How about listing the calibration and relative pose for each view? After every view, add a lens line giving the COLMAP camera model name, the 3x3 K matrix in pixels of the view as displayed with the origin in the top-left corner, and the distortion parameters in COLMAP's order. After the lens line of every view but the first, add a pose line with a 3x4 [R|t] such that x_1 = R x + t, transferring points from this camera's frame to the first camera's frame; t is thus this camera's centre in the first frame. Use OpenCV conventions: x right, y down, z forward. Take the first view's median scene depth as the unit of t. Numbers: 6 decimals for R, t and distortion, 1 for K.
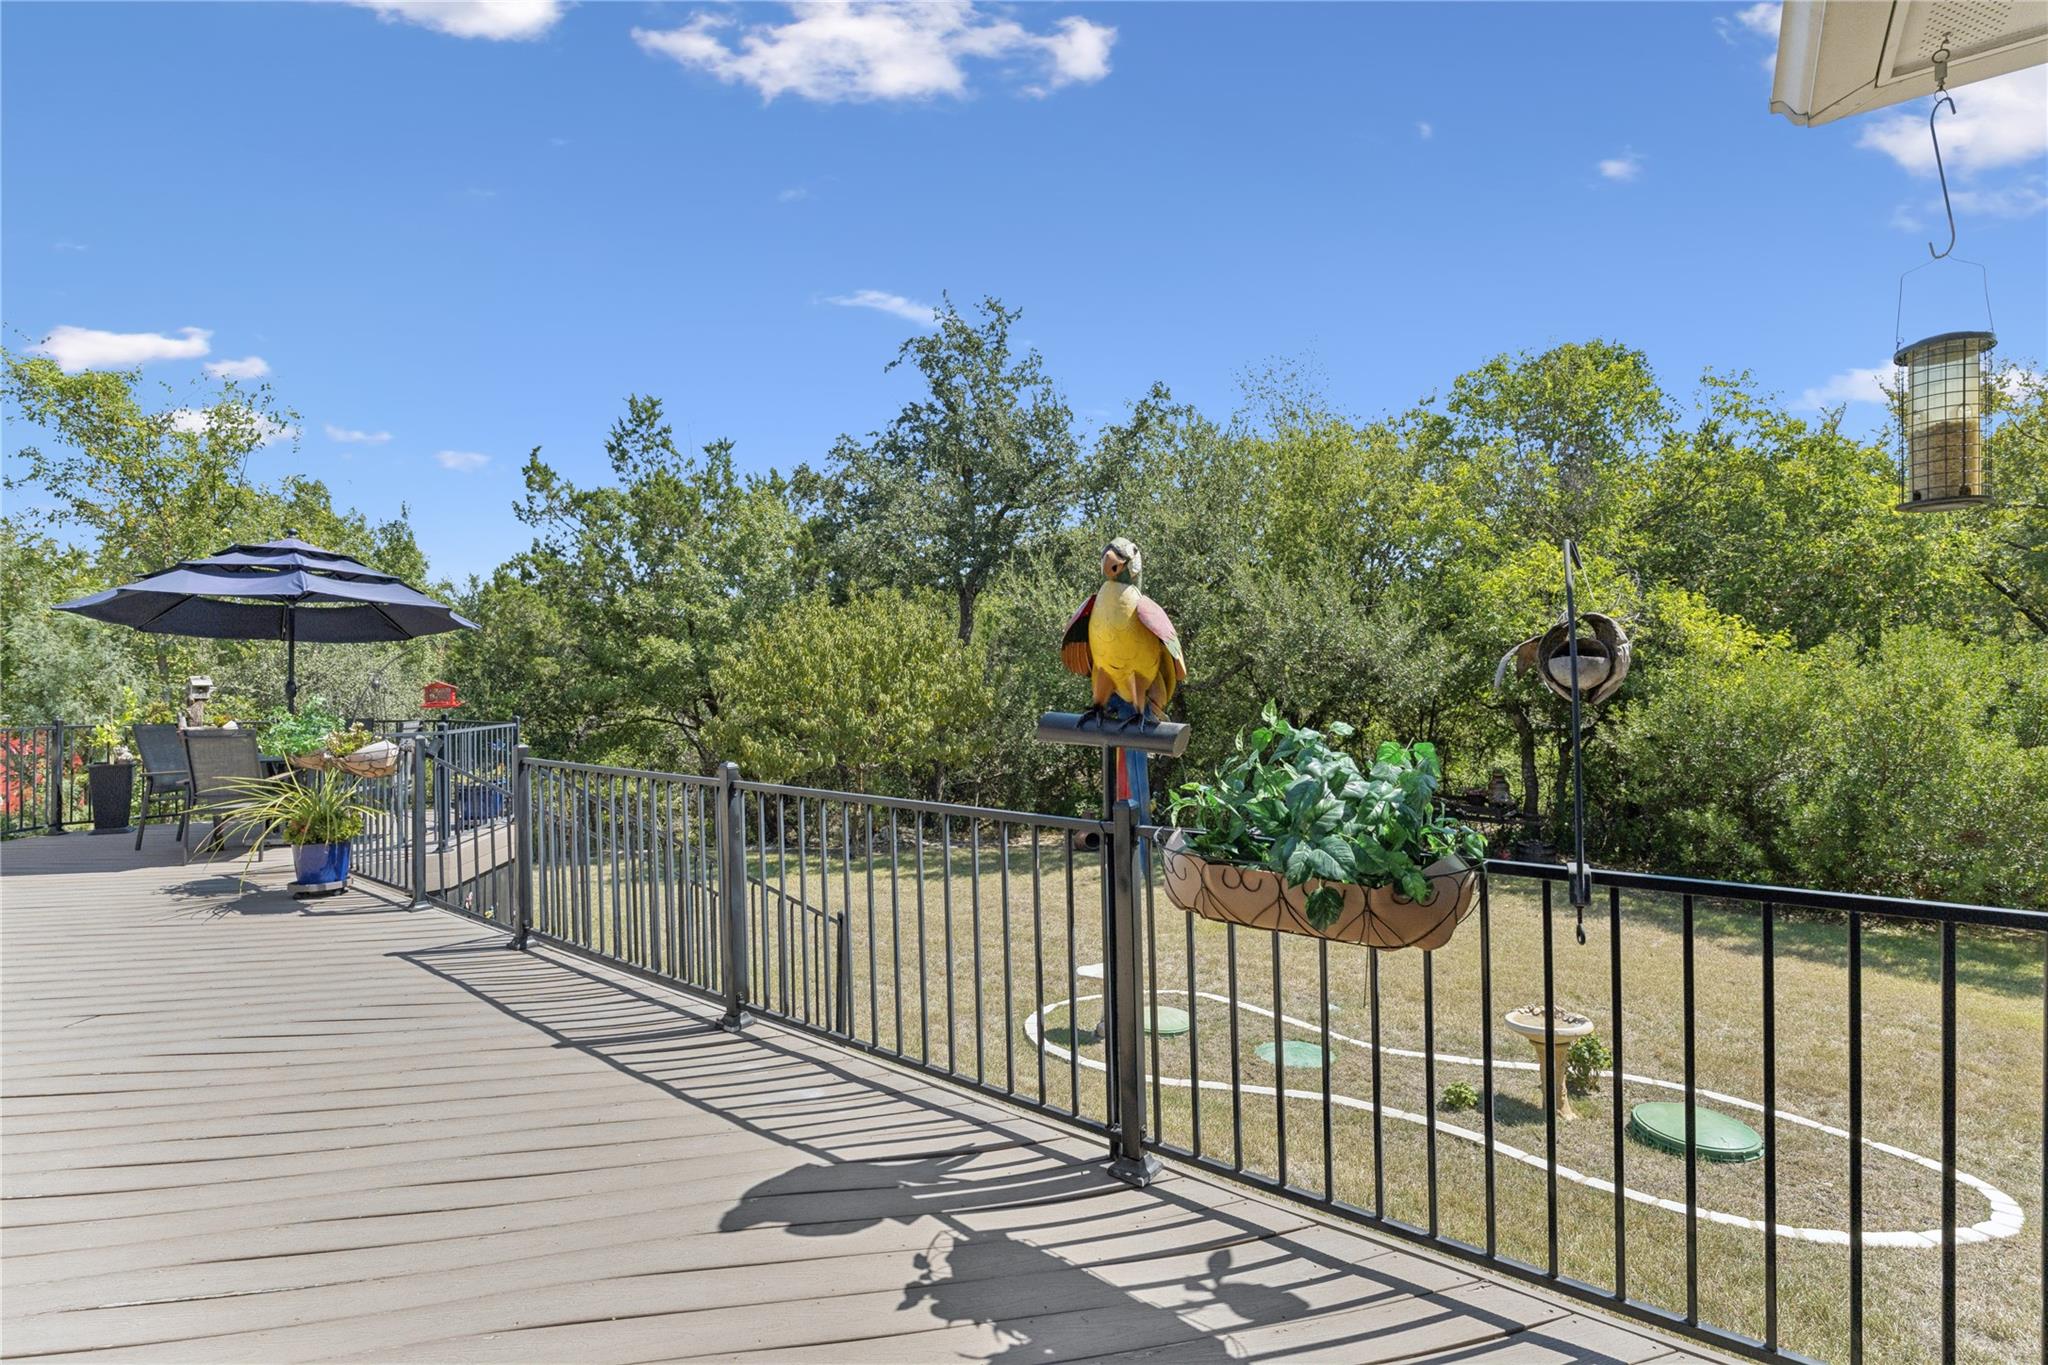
lens RADIAL K [[931.7, 0, 1067.0], [0, 931.7, 675.9], [0, 0, 1]] dist [-0.006095, -0.000012]
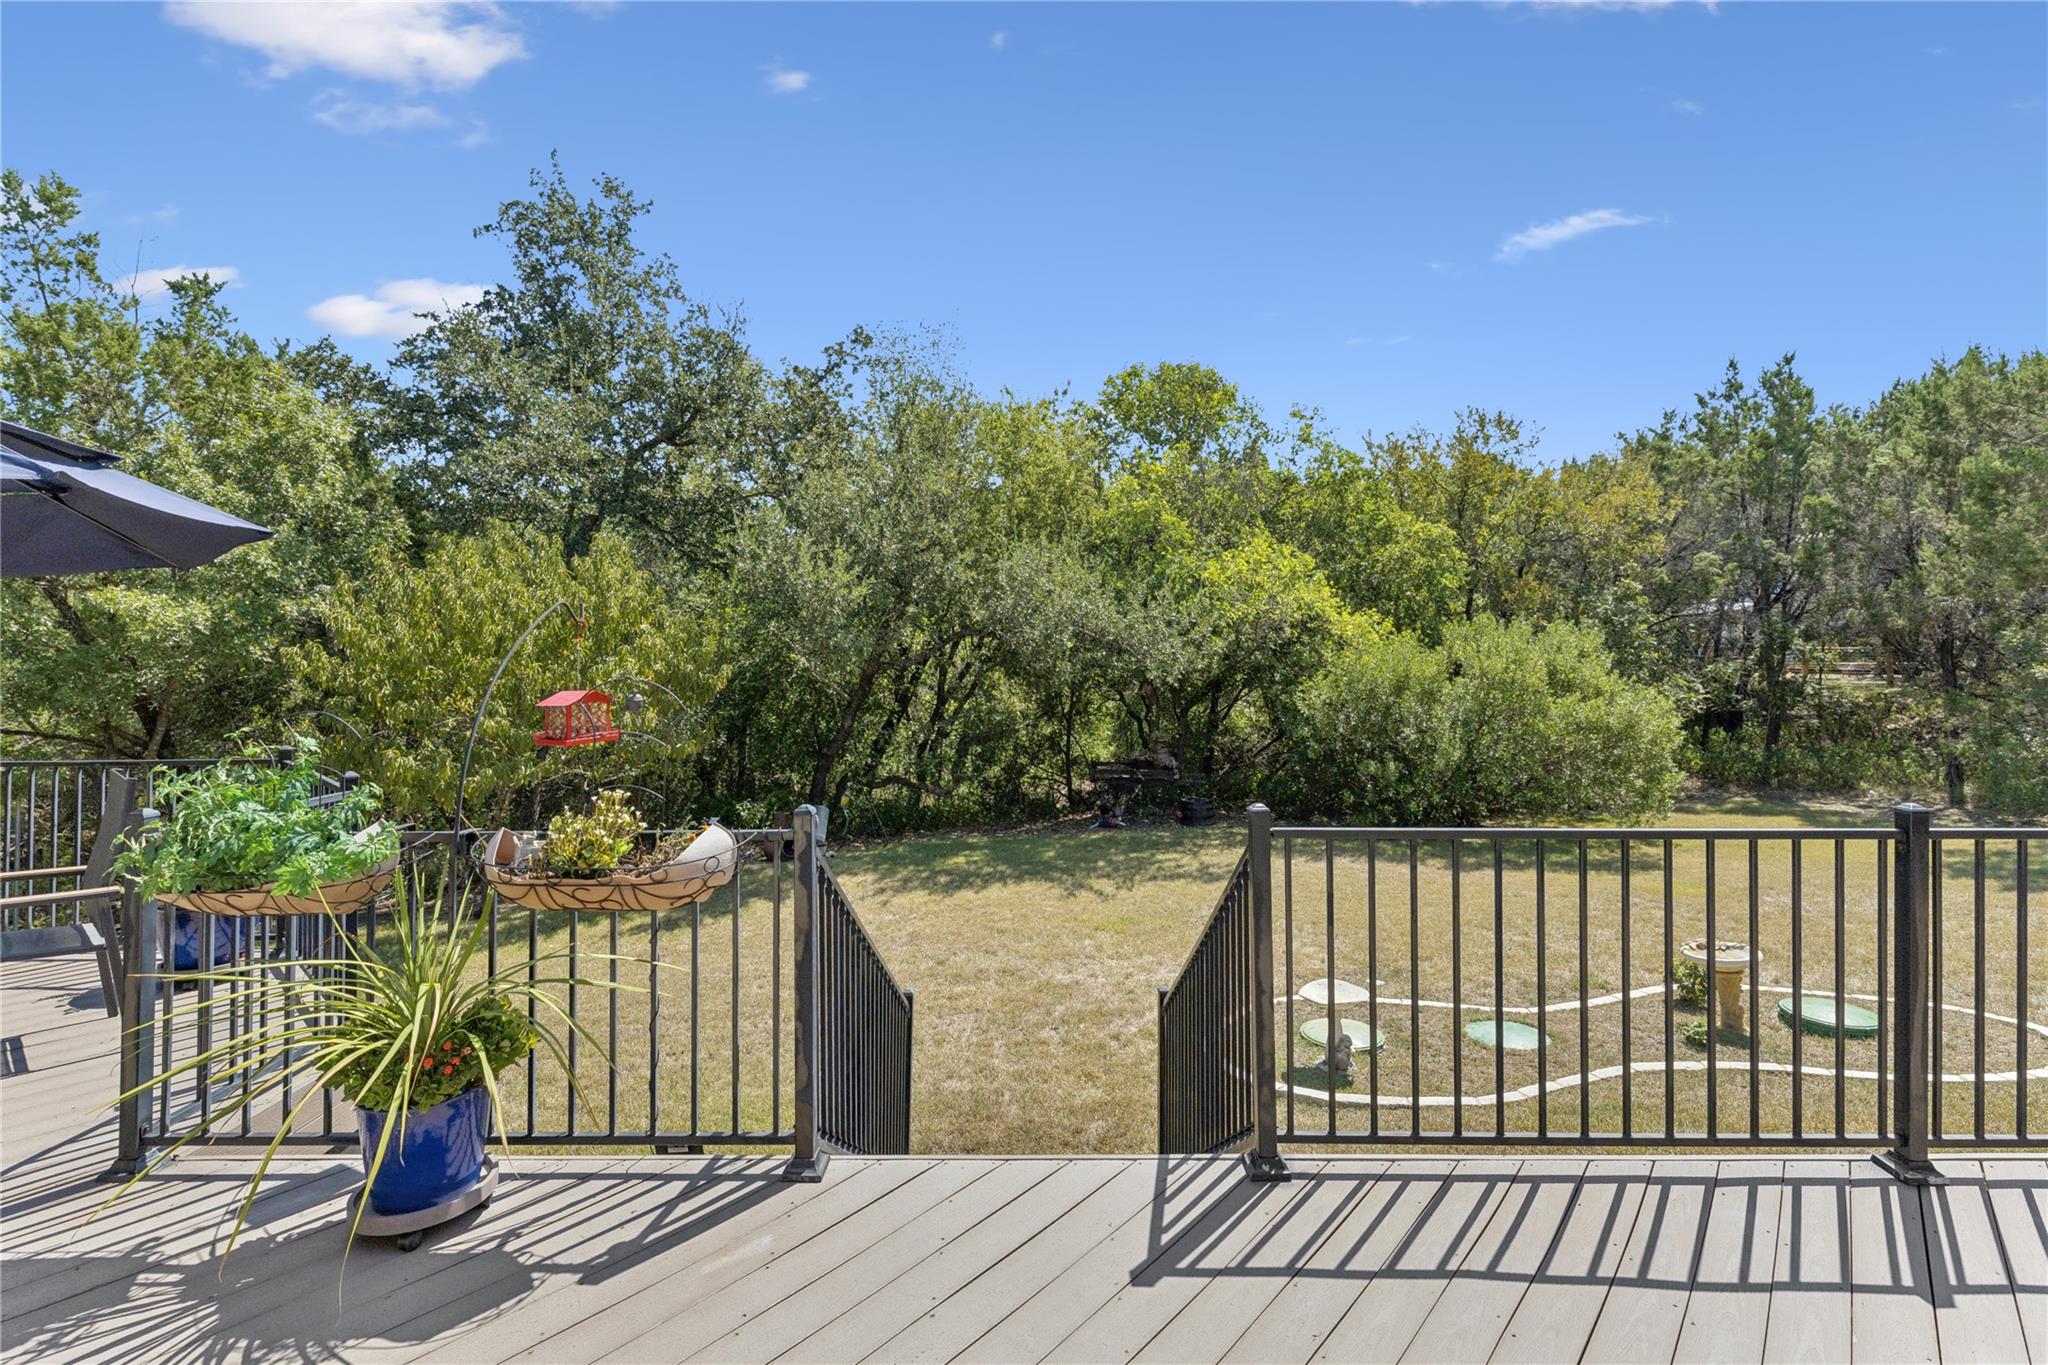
lens RADIAL K [[931.7, 0, 1025.1], [0, 931.7, 614.1], [0, 0, 1]] dist [-0.006095, -0.000012]
pose [[0.812849, 0.021168, 0.582090, -0.281894], [0.000275, 0.999325, -0.036725, -0.002743], [-0.582475, 0.030012, 0.812294, 0.176521]]
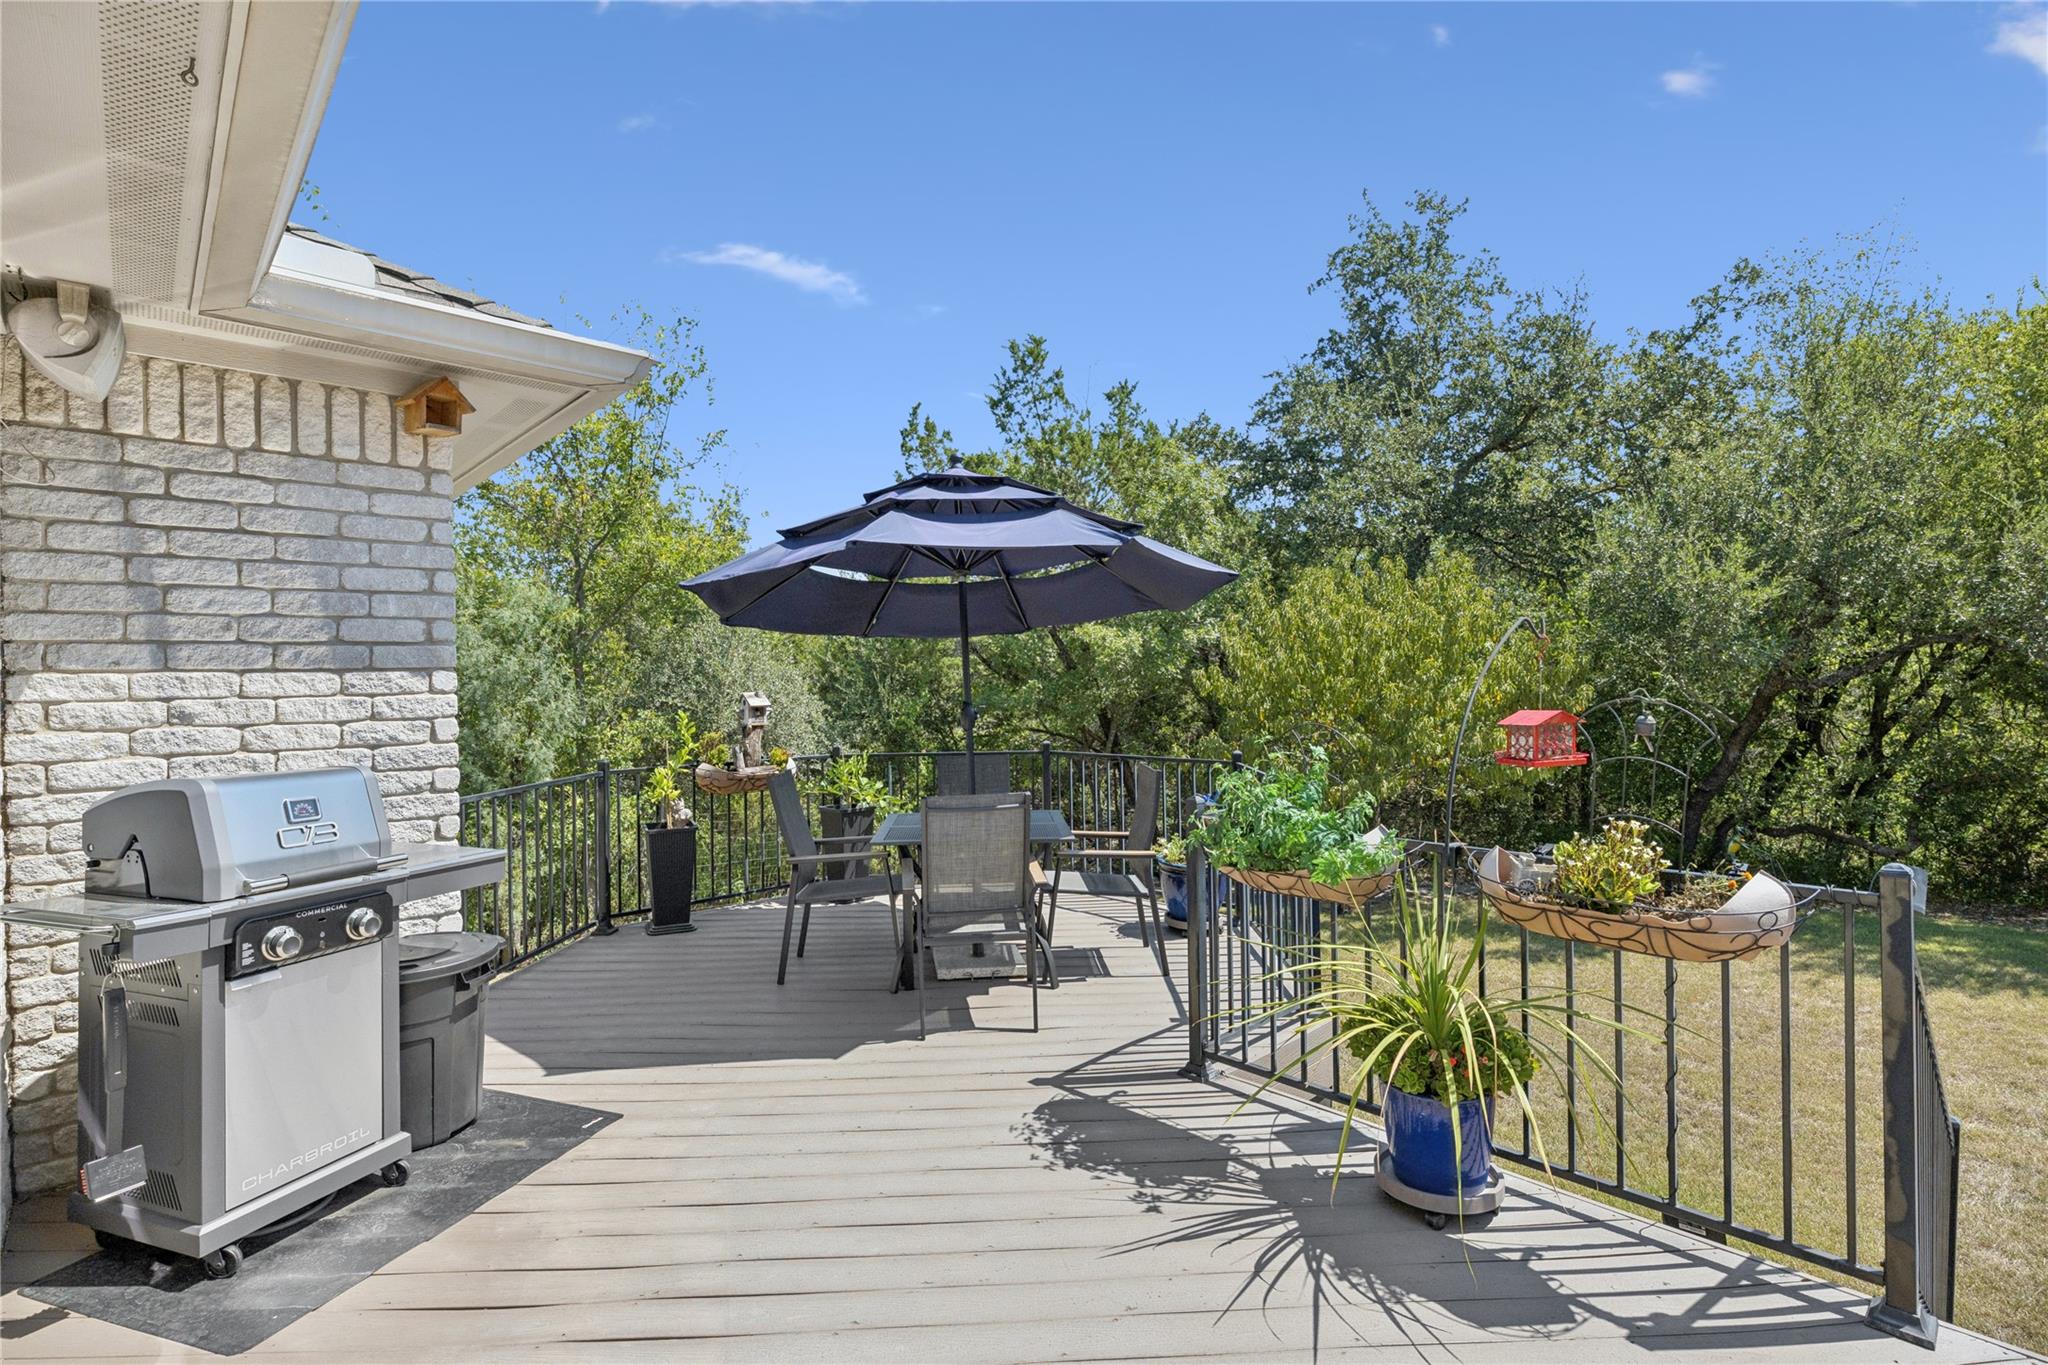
lens RADIAL K [[932.7, 0, 1036.4], [0, 932.7, 676.9], [0, 0, 1]] dist [-0.008082, -0.000639]
pose [[0.982892, -0.013281, -0.183704, -0.303623], [0.014280, 0.999890, 0.004117, -0.002813], [0.183629, -0.006670, 0.982973, 0.185759]]
